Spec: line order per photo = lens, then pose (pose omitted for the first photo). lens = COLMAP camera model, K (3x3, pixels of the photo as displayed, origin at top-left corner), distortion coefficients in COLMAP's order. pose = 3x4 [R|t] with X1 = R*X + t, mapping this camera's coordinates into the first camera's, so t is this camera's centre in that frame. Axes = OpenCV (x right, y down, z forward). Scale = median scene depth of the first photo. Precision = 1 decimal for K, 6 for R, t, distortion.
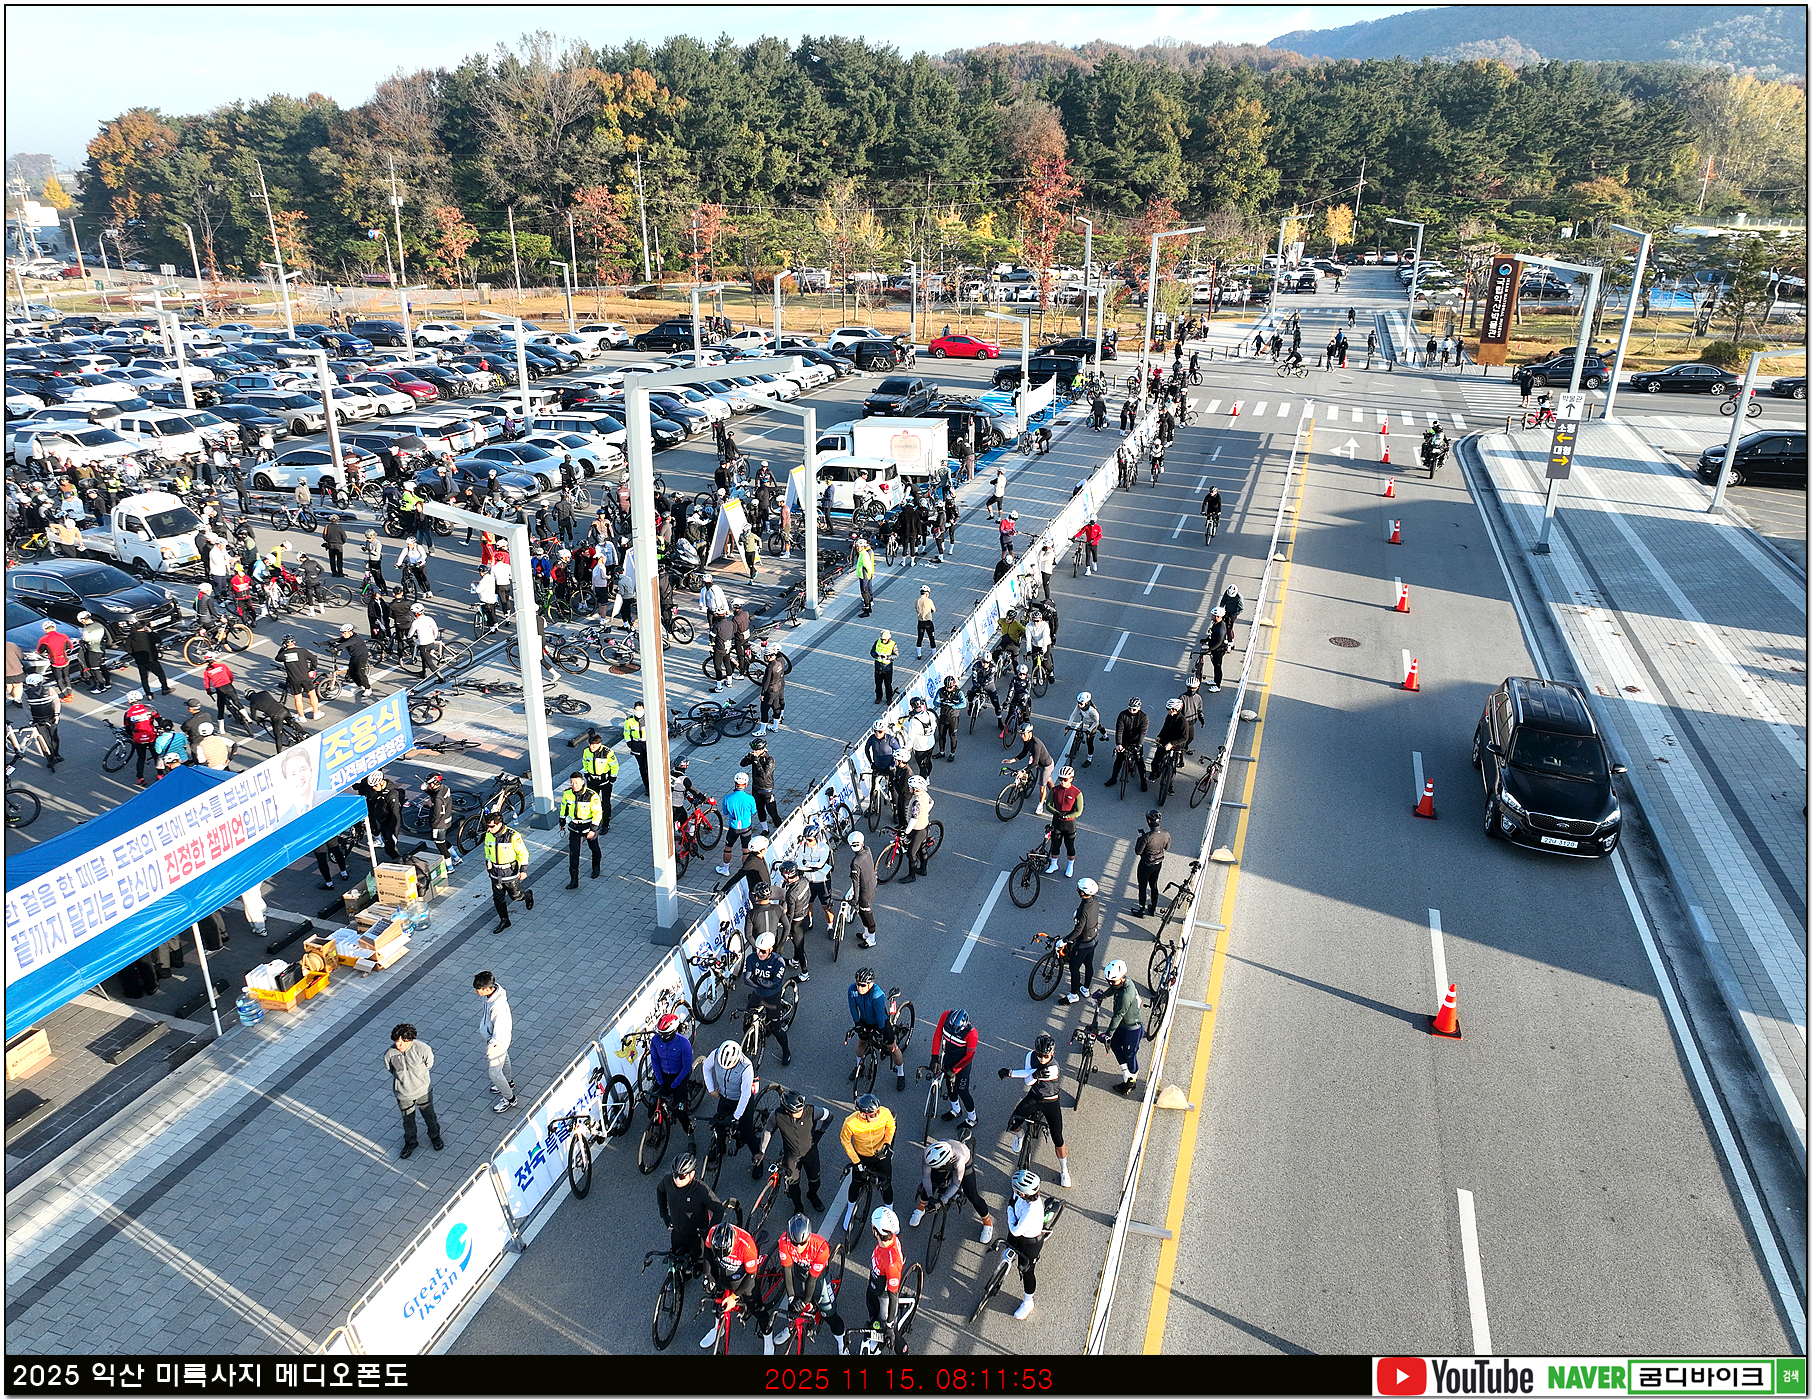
lens RADIAL K [[1267.2, 0, 906.2], [0, 1267.2, 688.0], [0, 0, 1]] dist [0.000634, 0.015834]
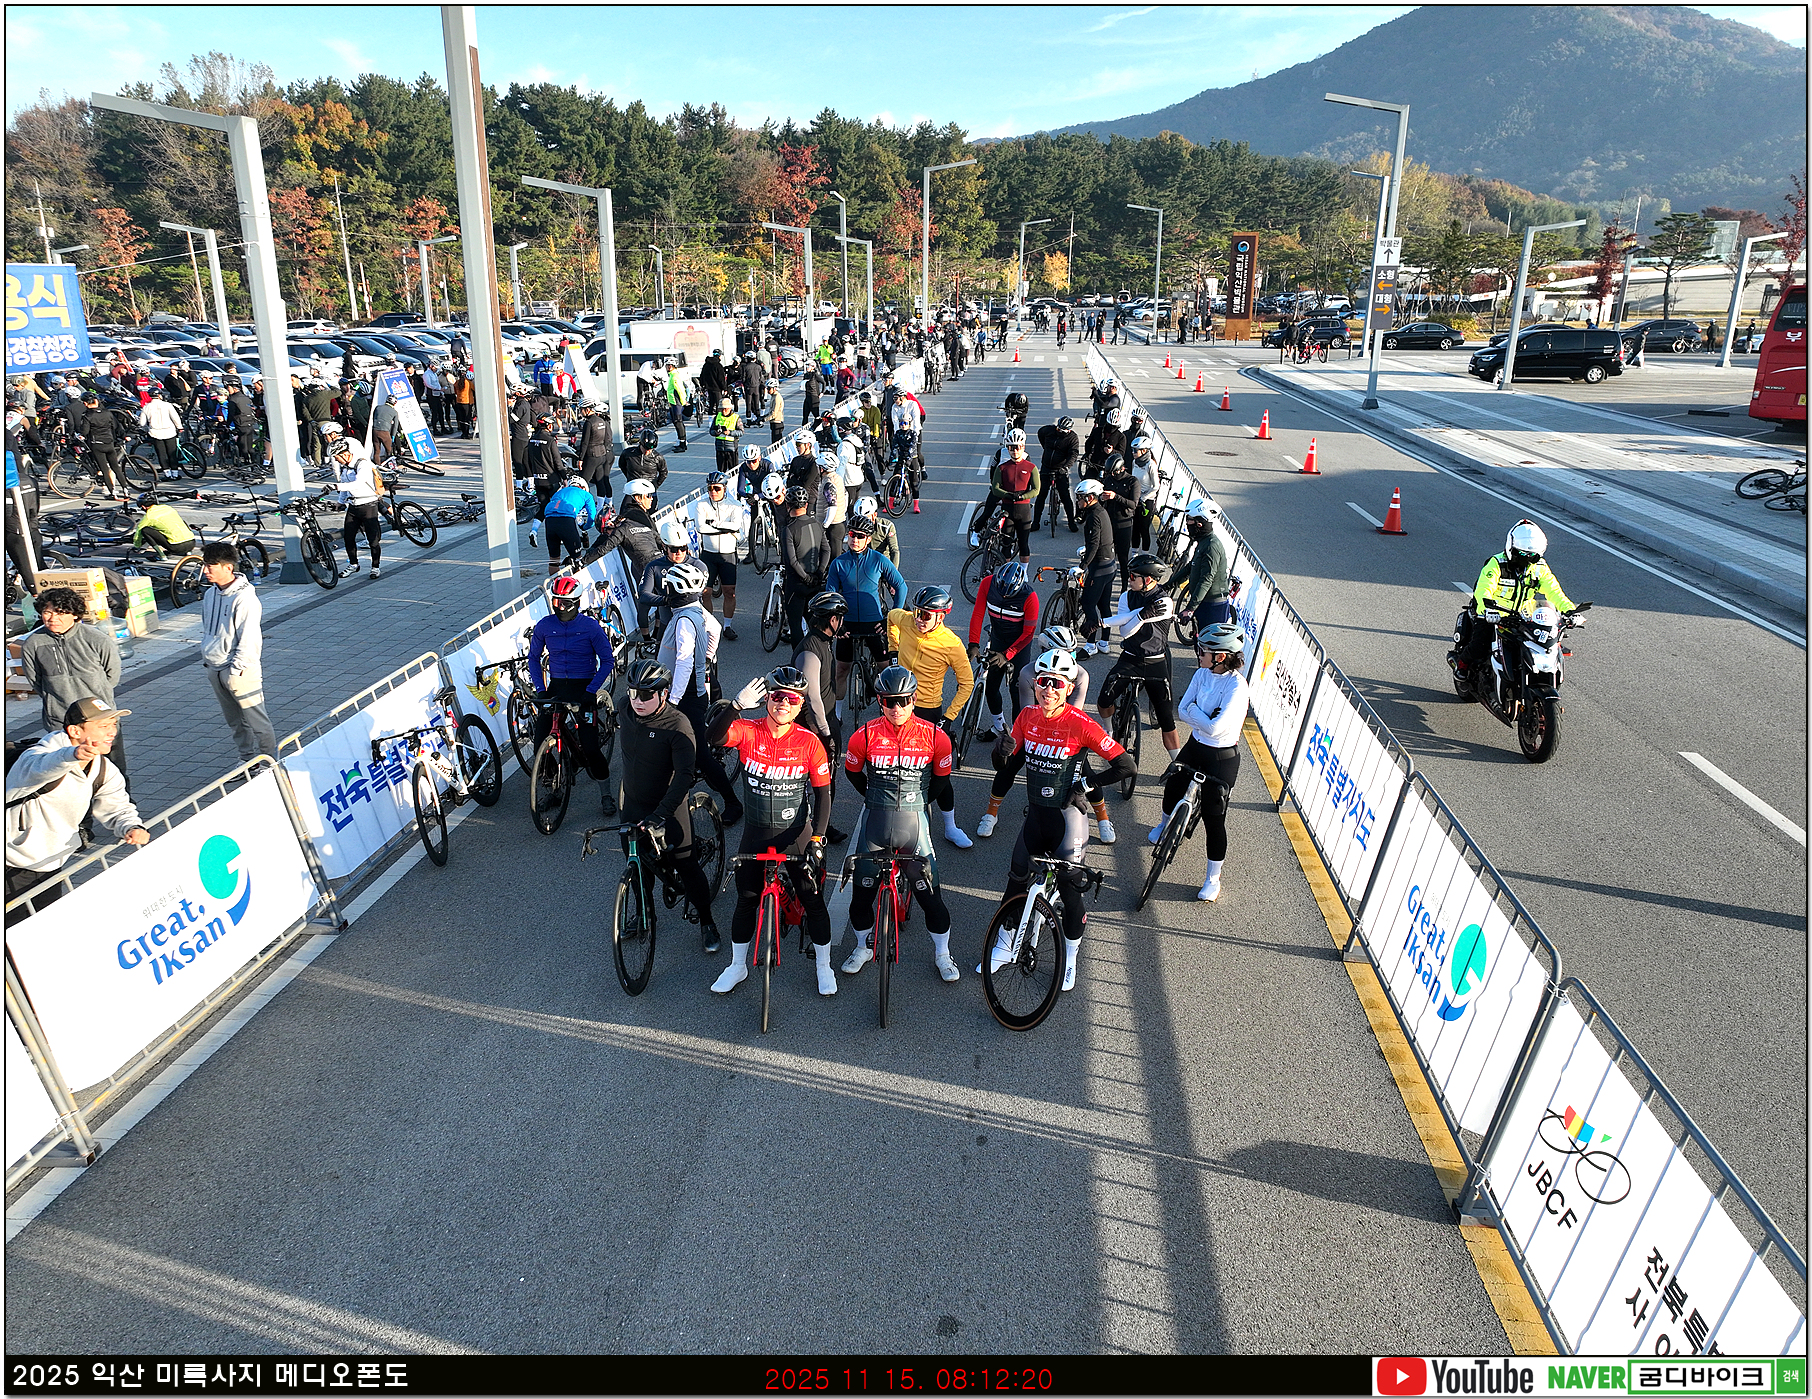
lens RADIAL K [[1270.0, 0, 906.4], [0, 1270.0, 685.0], [0, 0, 1]] dist [-0.001998, 0.020262]
pose [[0.977381, -0.065117, 0.201212, -0.023603], [0.079103, 0.994920, -0.062262, 0.056792], [-0.196135, 0.076770, 0.977567, 0.055800]]
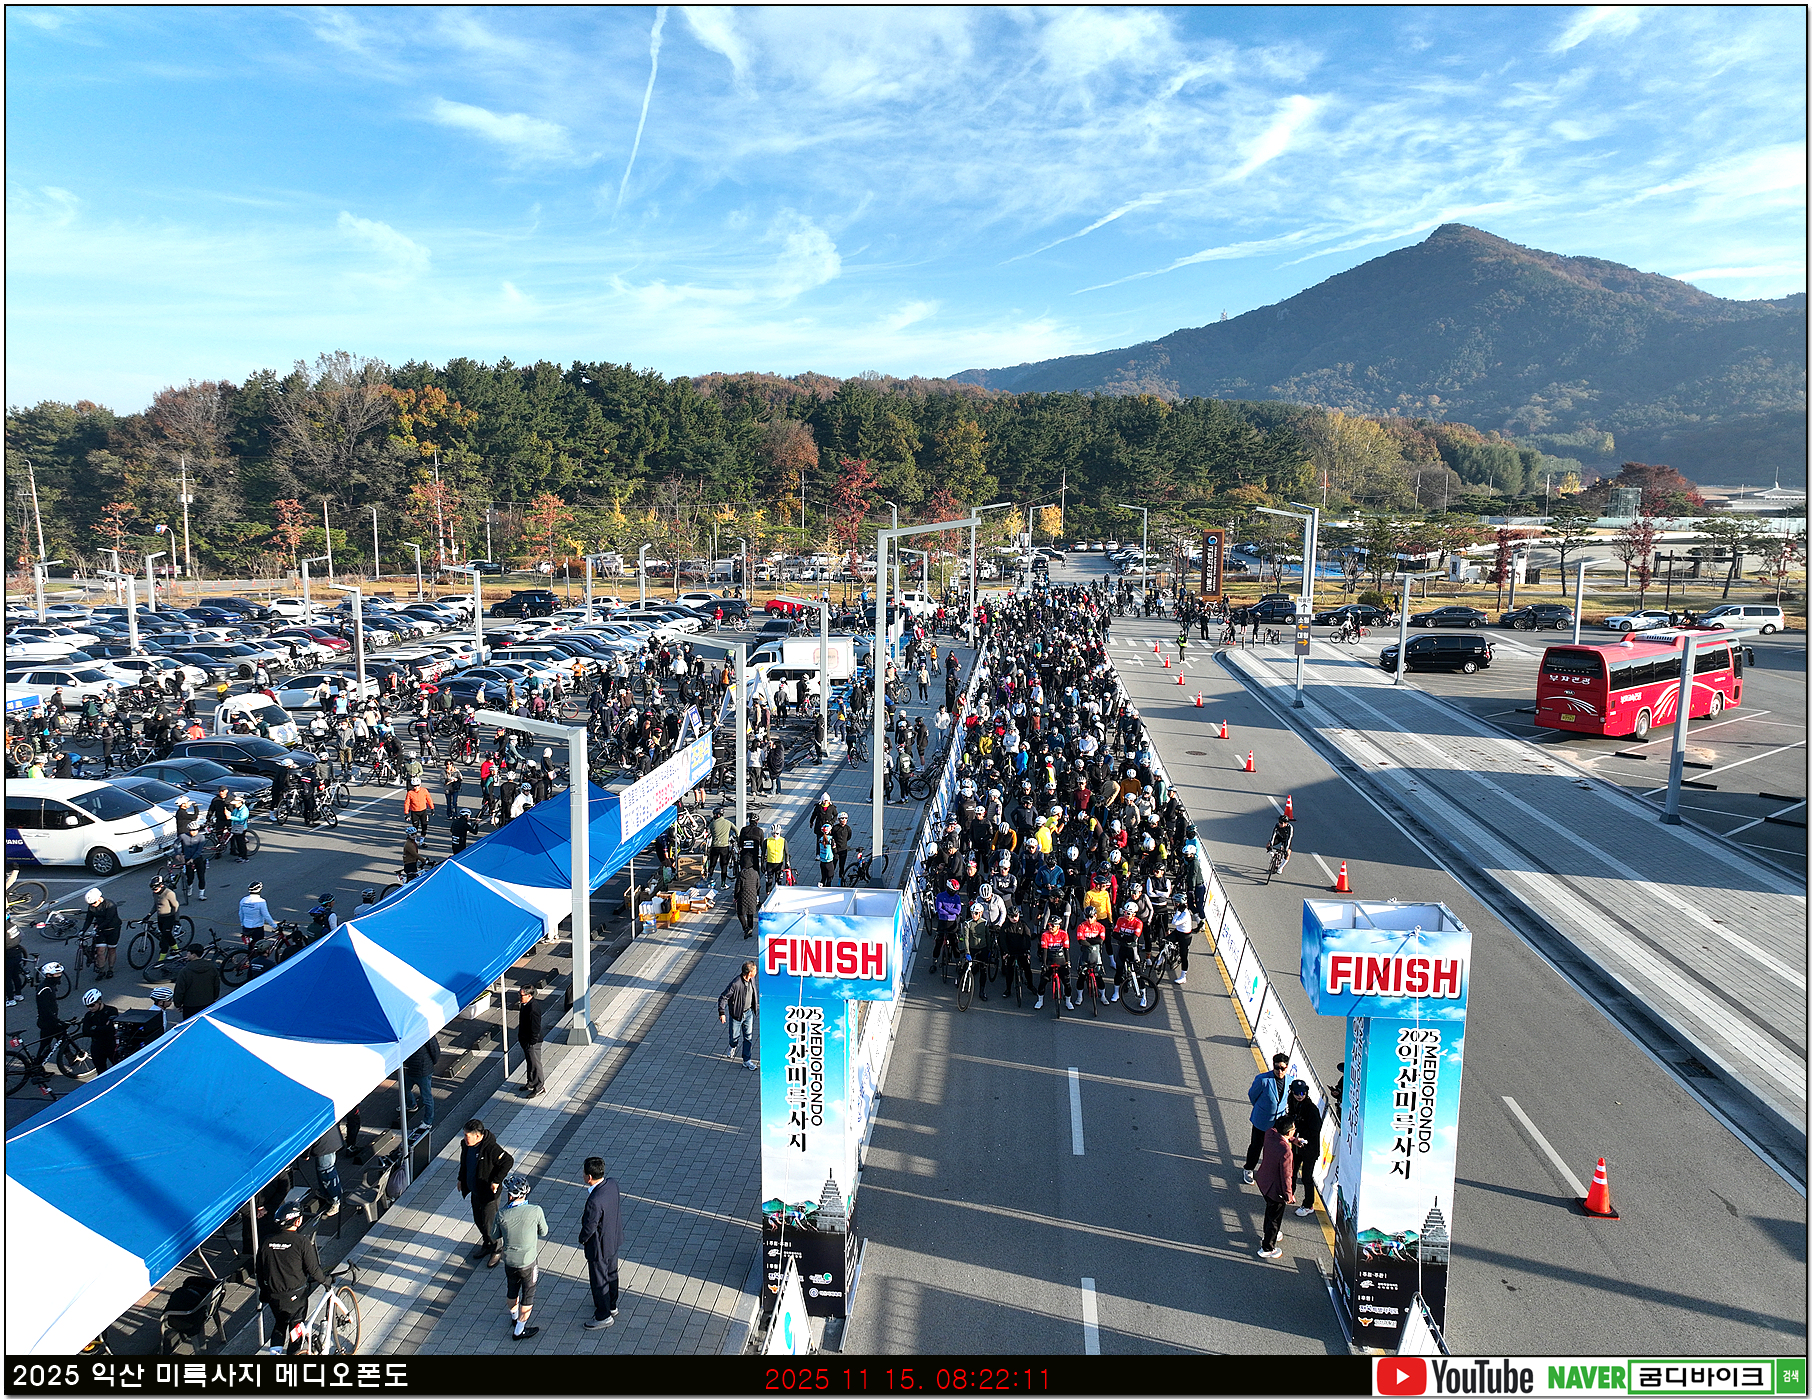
lens RADIAL K [[1267.2, 0, 906.2], [0, 1267.2, 688.0], [0, 0, 1]] dist [0.000634, 0.015834]
pose [[0.975871, -0.030995, 0.216136, -0.096933], [0.079019, 0.972911, -0.217254, 0.060538], [-0.203547, 0.229091, 0.951885, -0.109783]]
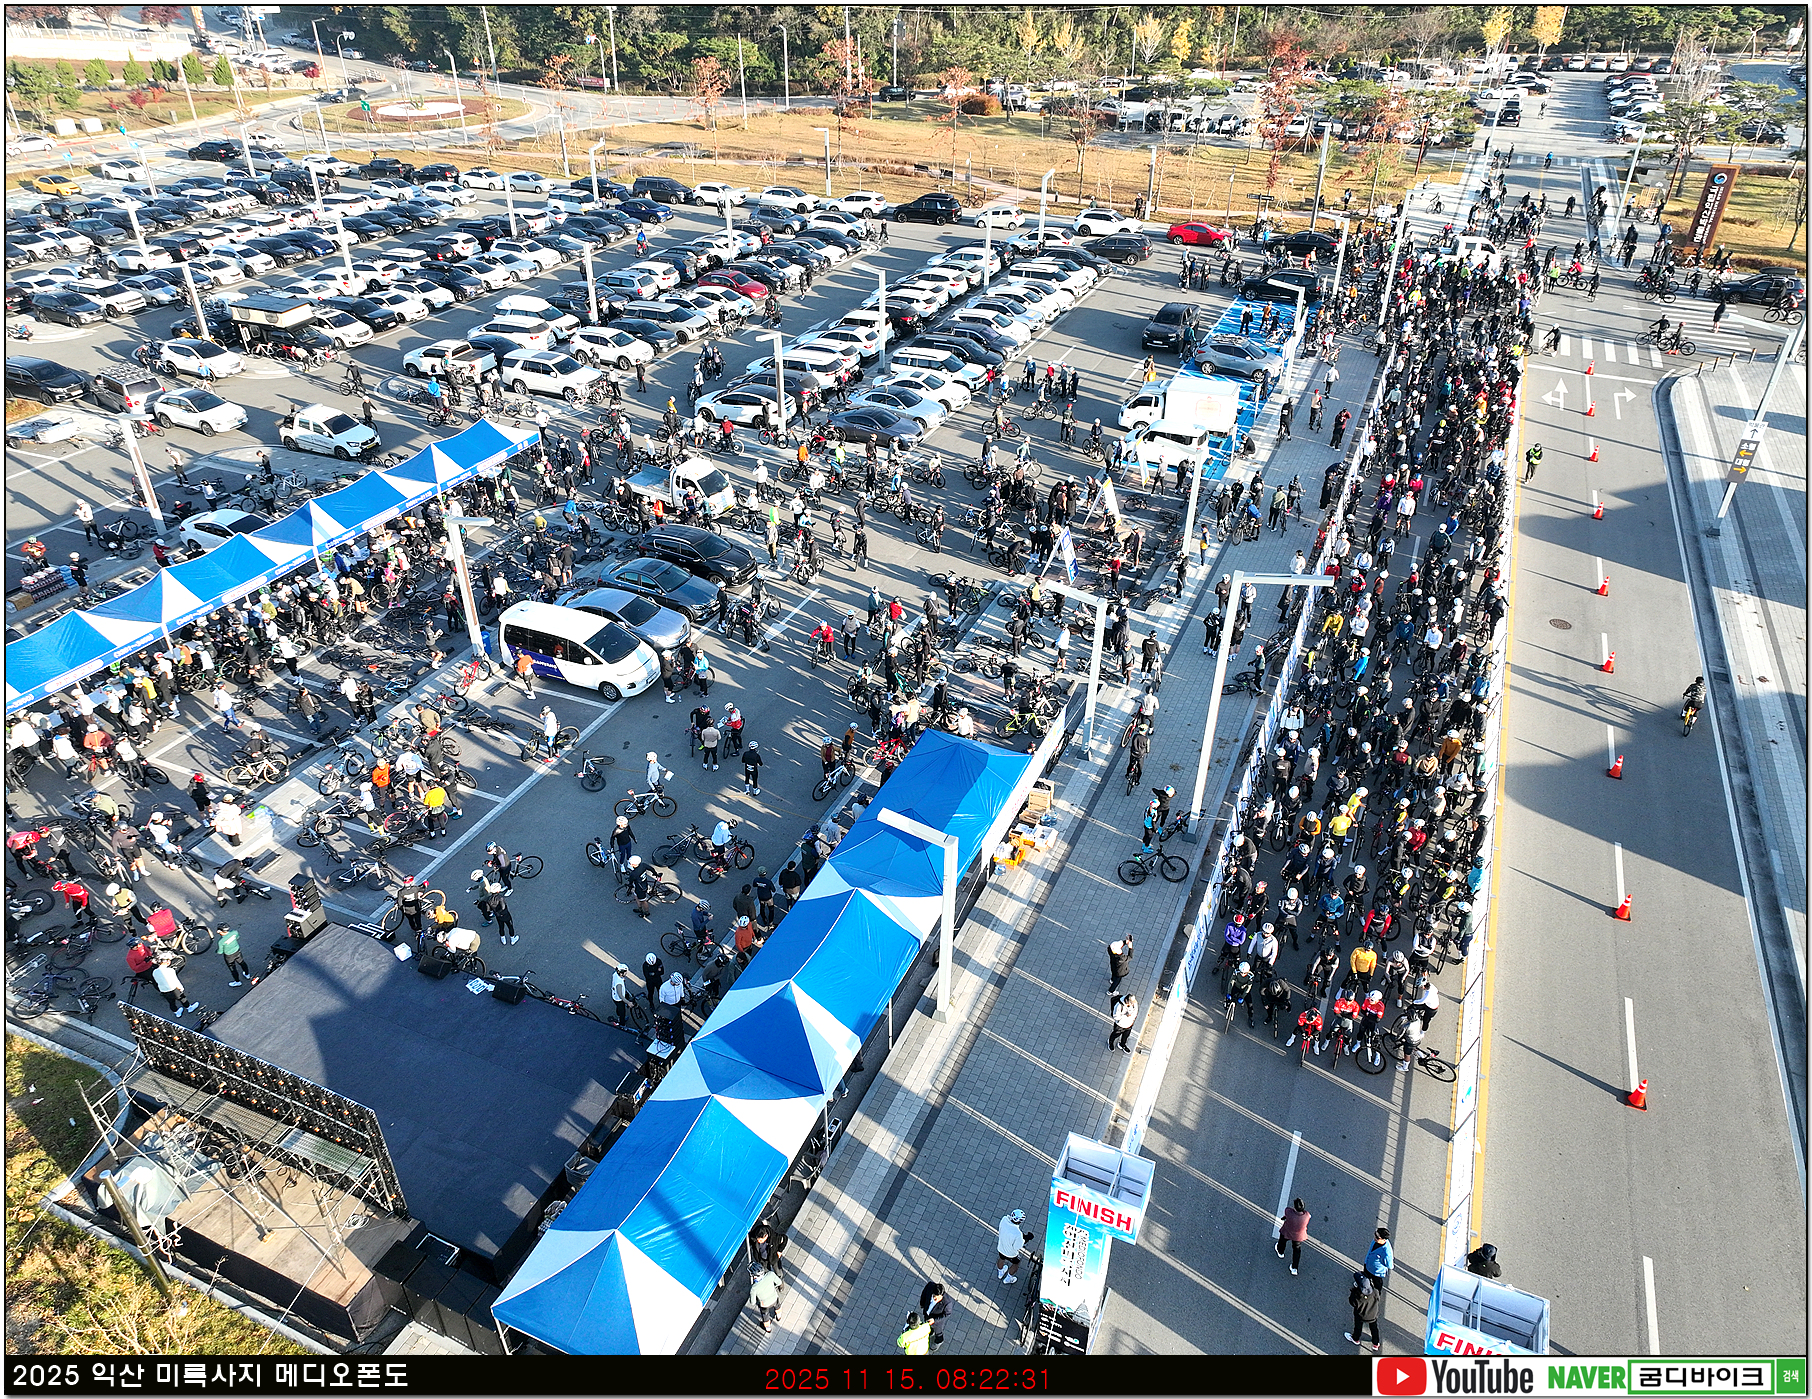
lens RADIAL K [[1267.2, 0, 906.2], [0, 1267.2, 688.0], [0, 0, 1]] dist [0.000634, 0.015834]
pose [[0.996072, 0.049588, -0.073360, -0.096290], [-0.034743, 0.980913, 0.191318, -0.072500], [0.081447, -0.188018, 0.978783, -0.163874]]
